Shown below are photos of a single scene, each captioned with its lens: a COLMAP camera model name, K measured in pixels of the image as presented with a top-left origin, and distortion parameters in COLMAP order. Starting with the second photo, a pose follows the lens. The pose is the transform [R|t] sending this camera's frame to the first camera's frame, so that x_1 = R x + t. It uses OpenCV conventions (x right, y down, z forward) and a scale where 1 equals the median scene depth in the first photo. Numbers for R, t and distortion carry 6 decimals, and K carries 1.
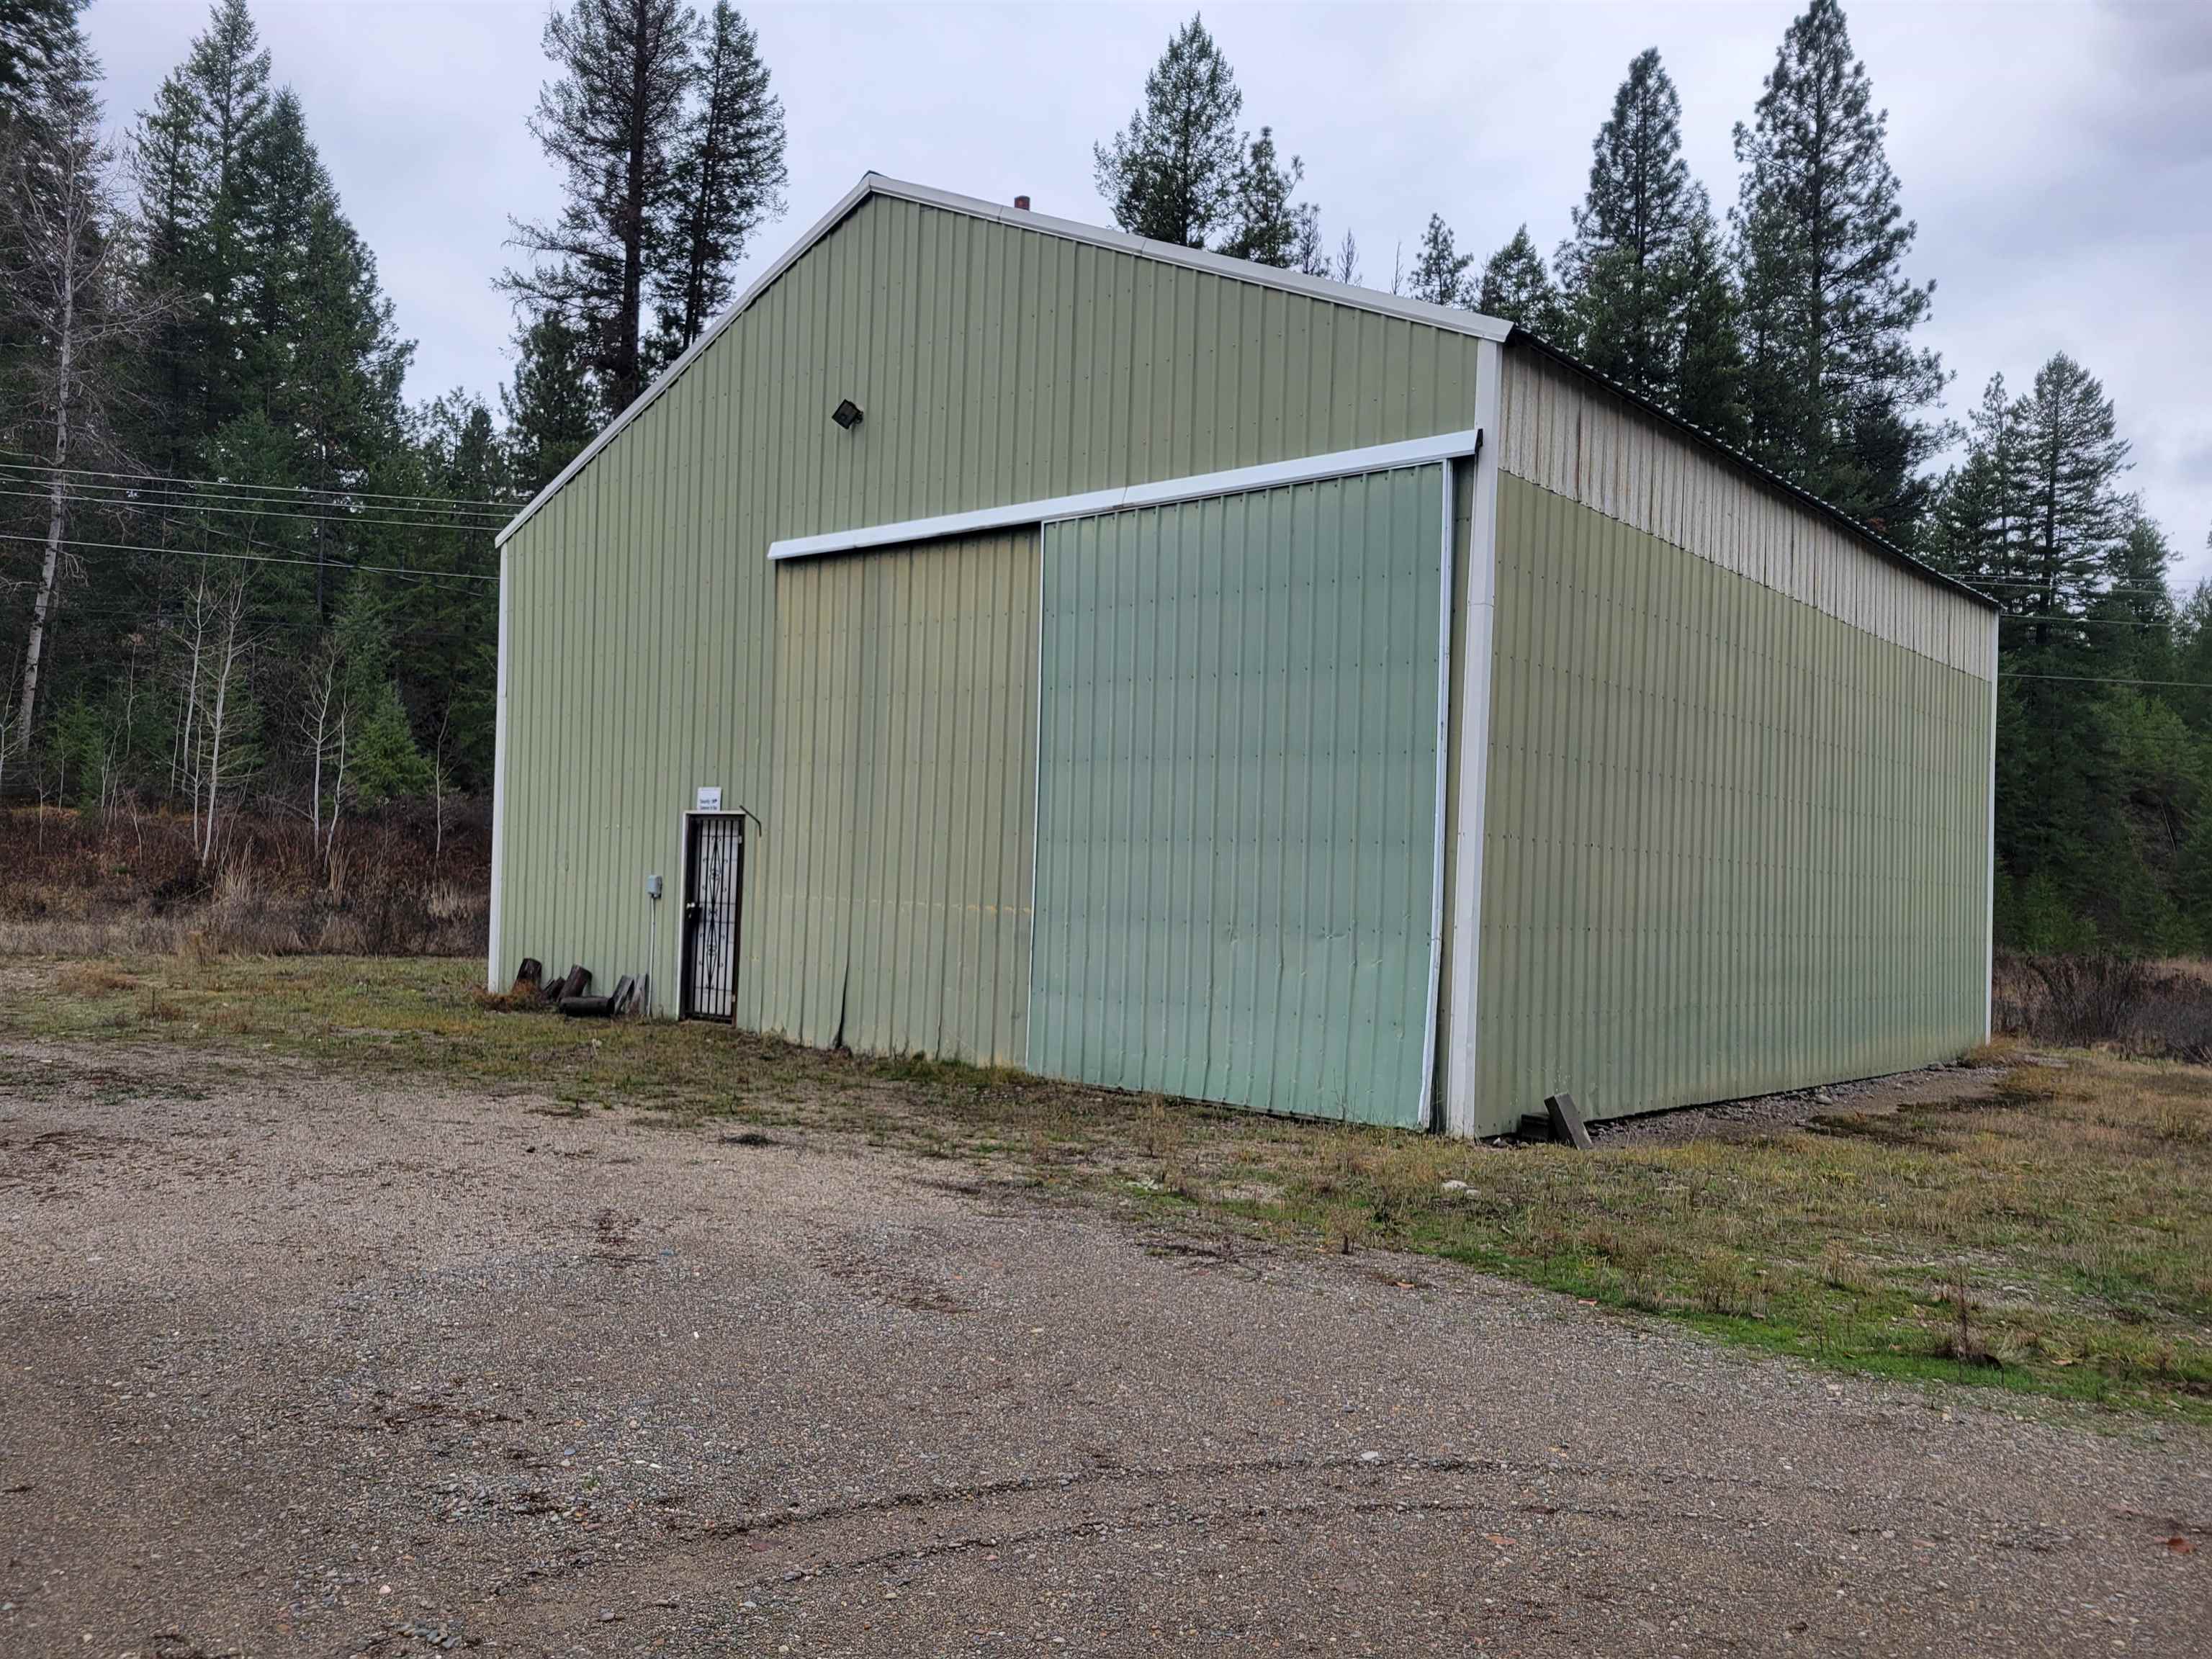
lens RADIAL K [[1652.5, 0, 1105.9], [0, 1652.5, 829.2], [0, 0, 1]] dist [0.035741, -0.006709]
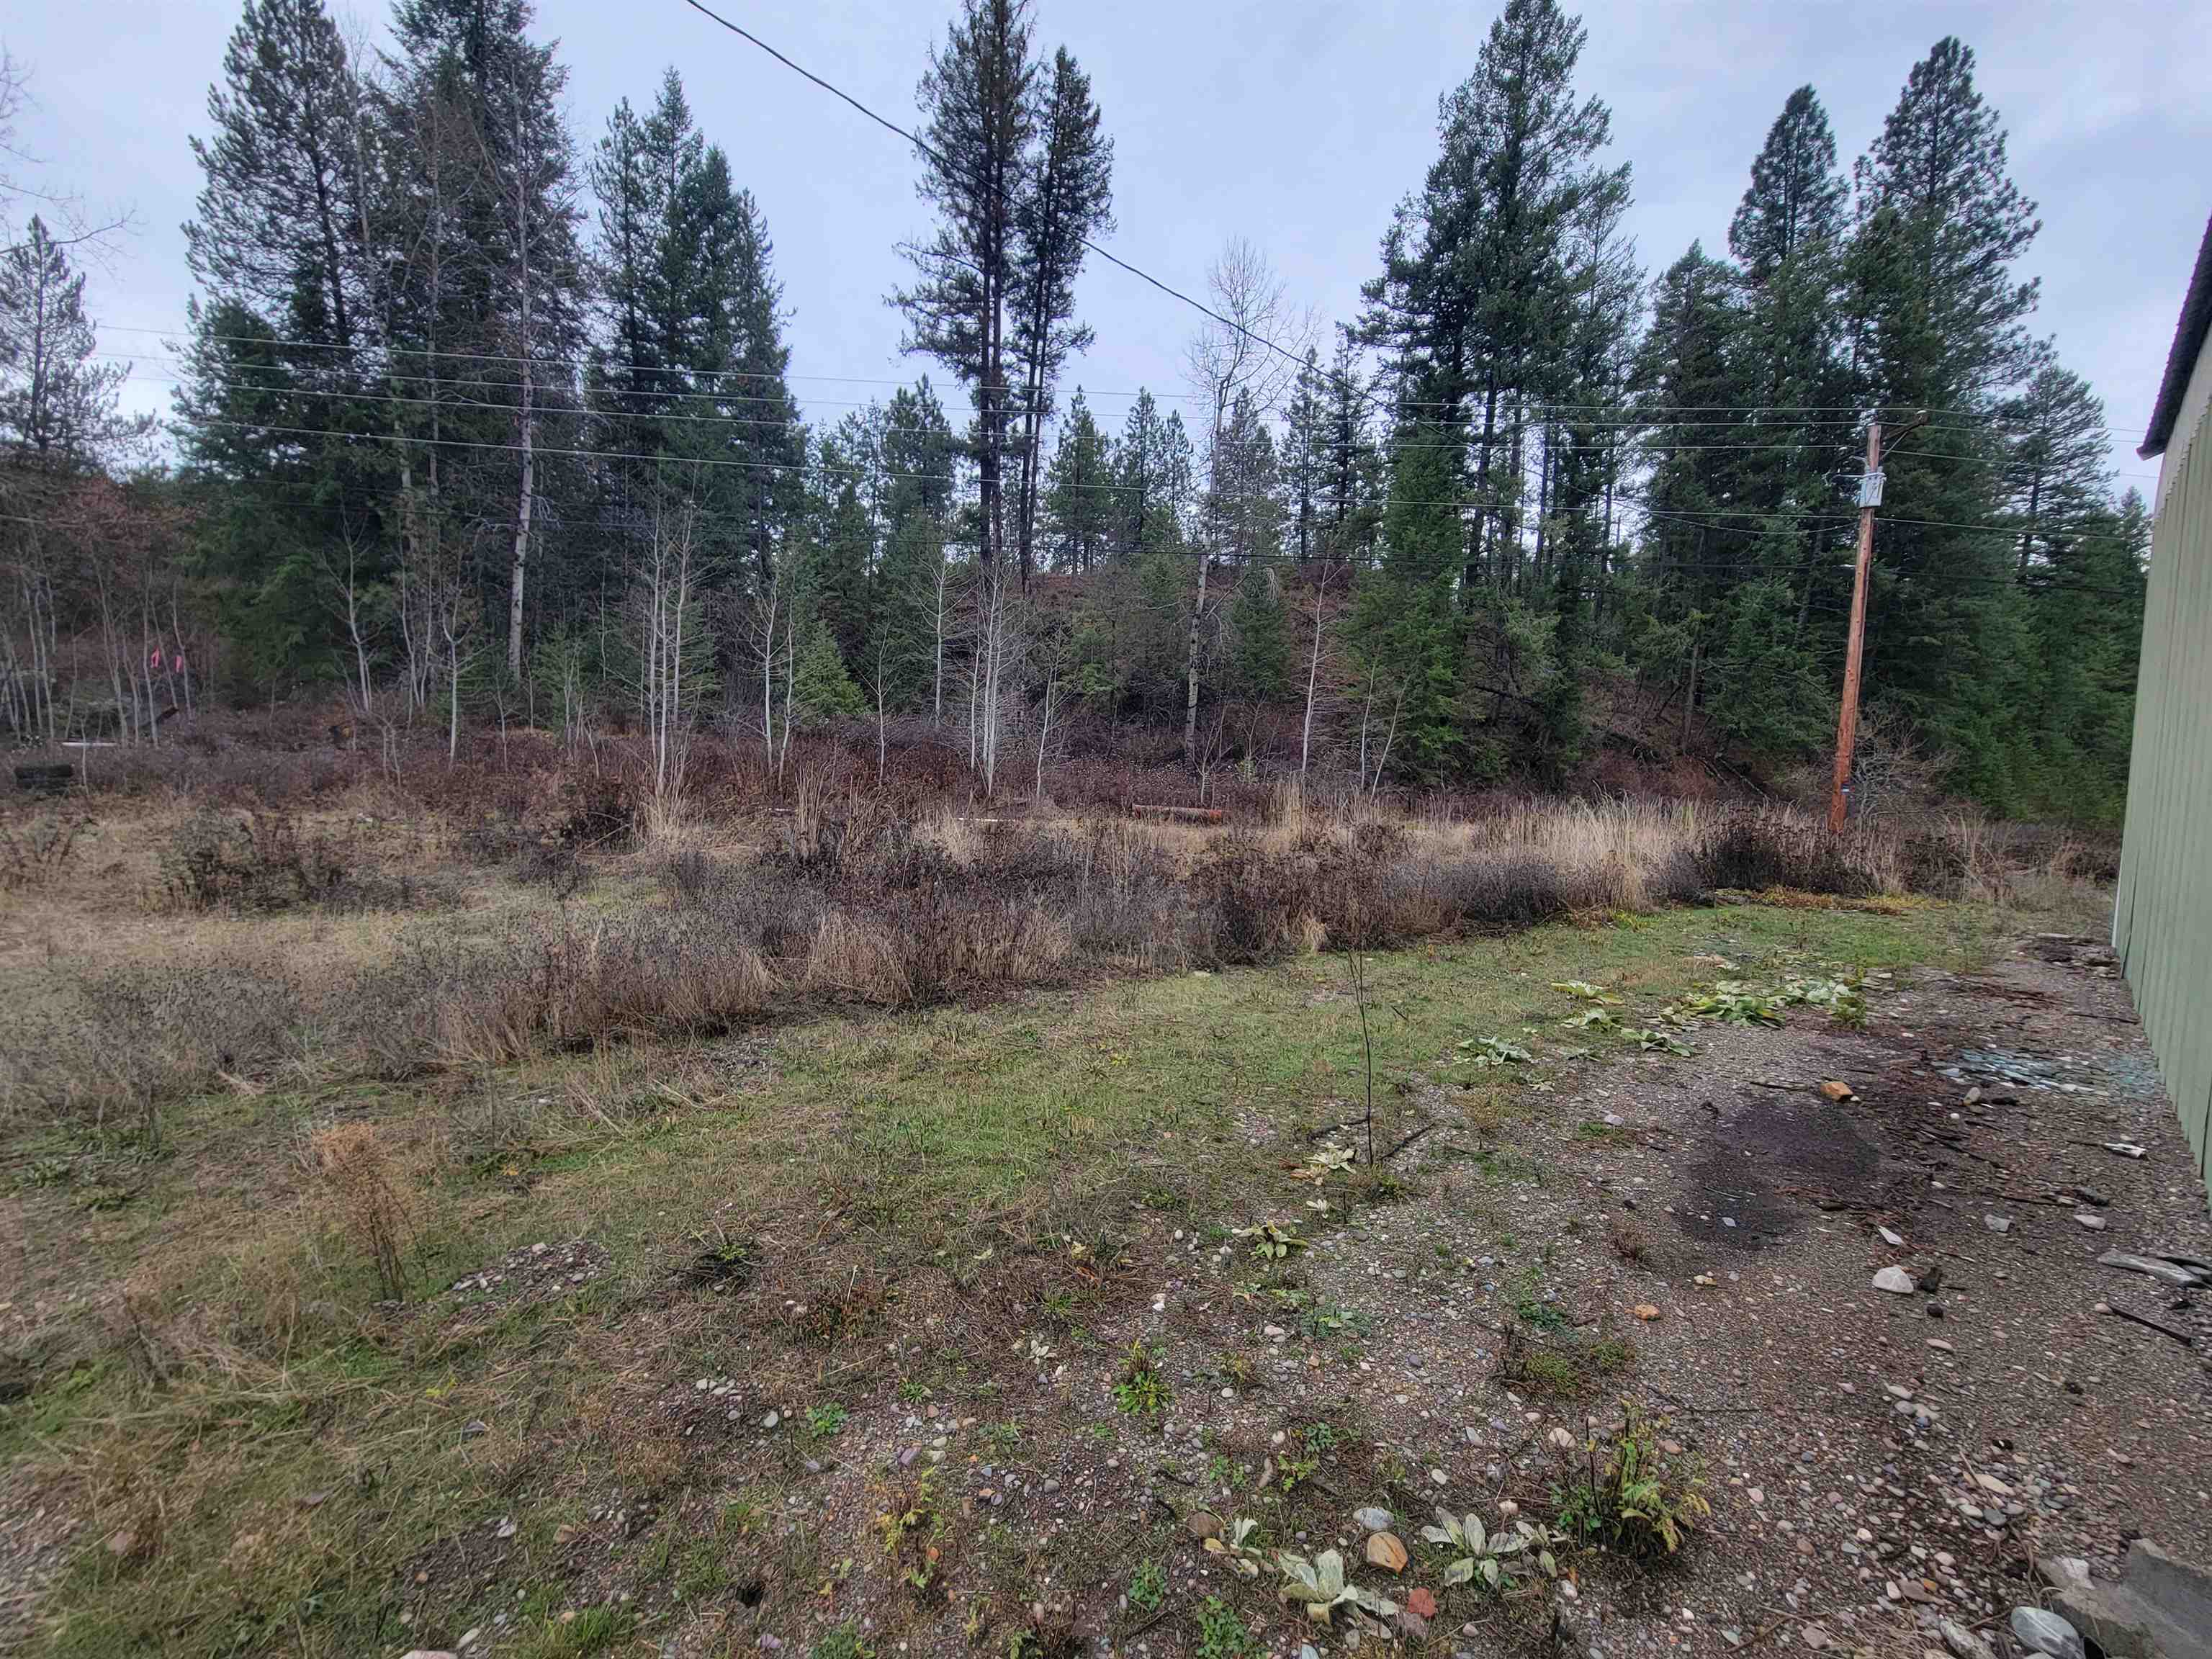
lens RADIAL K [[894.4, 0, 1106.7], [0, 894.4, 829.7], [0, 0, 1]] dist [0.000001, -0.000238]
pose [[0.997400, -0.007895, -0.071634, -0.156803], [0.014272, 0.995934, 0.088951, 0.003586], [0.070641, -0.089742, 0.993457, 0.317800]]
